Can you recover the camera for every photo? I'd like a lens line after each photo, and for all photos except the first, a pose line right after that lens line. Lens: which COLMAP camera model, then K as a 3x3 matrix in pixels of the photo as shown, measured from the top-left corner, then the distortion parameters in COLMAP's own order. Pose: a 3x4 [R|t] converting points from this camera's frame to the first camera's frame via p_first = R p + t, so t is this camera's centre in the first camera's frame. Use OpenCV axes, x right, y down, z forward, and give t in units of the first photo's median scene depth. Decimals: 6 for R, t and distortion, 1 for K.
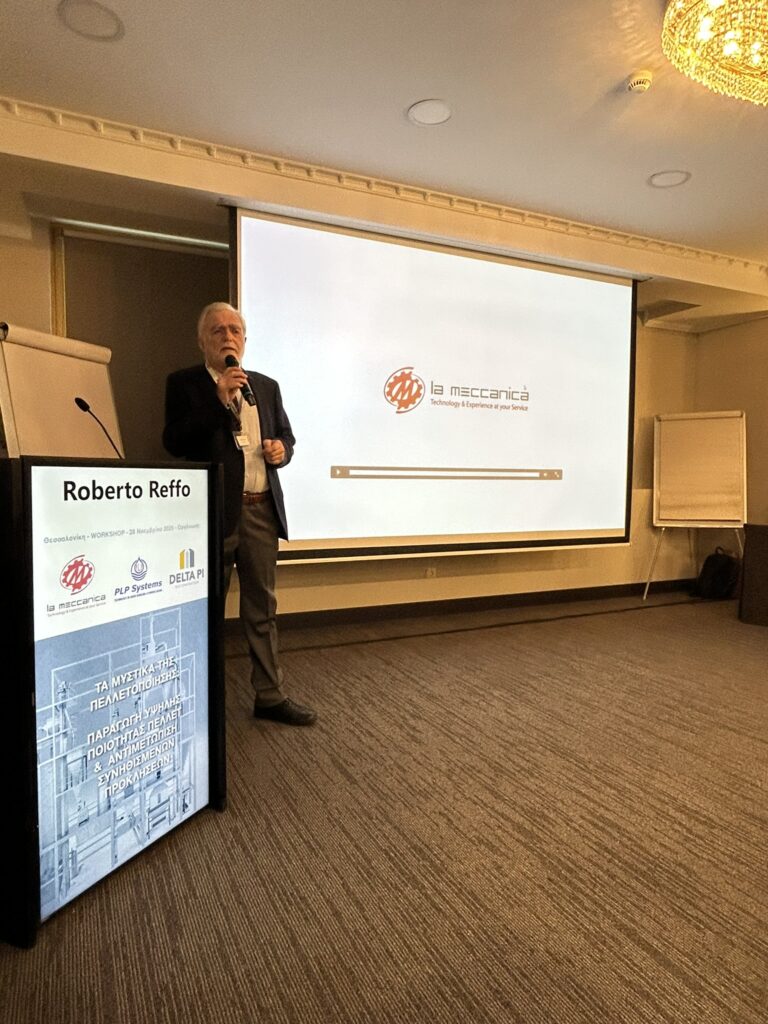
lens RADIAL K [[652.5, 0, 384.0], [0, 652.5, 512.0], [0, 0, 1]] dist [-0.002475, -0.001715]
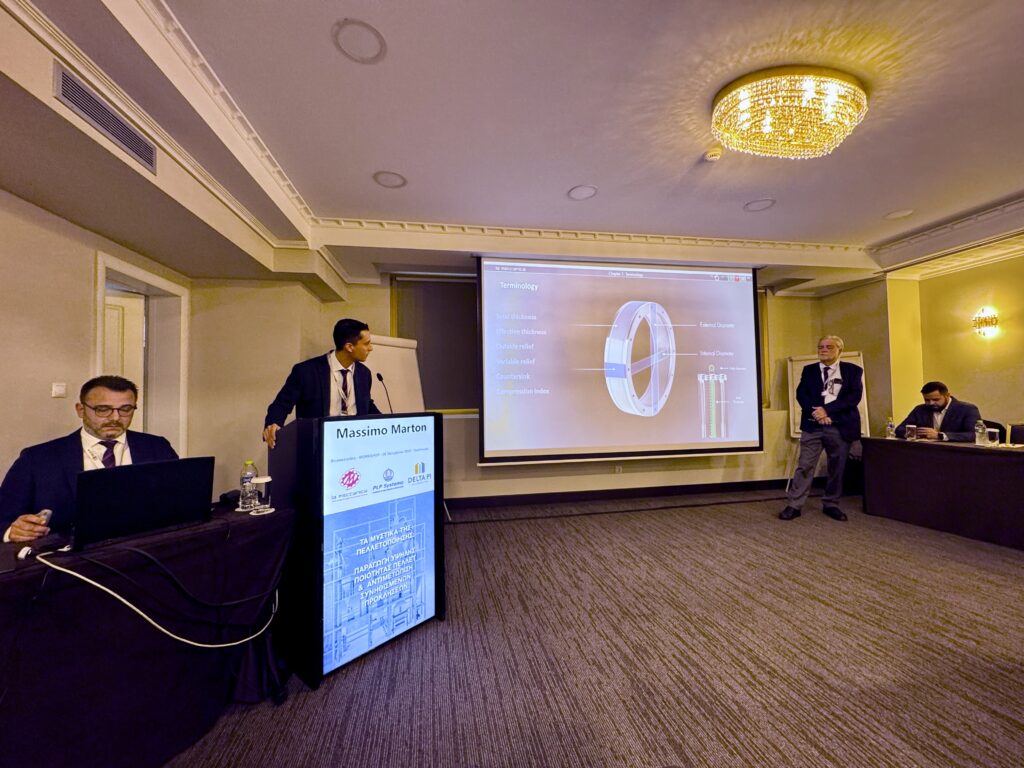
lens RADIAL K [[417.0, 0, 509.4], [0, 417.0, 380.8], [0, 0, 1]] dist [-0.000263, 0.000179]
pose [[0.964104, -0.033317, -0.263427, 0.223127], [0.007721, 0.995195, -0.097610, -0.048299], [0.265413, 0.092072, 0.959728, -0.034187]]
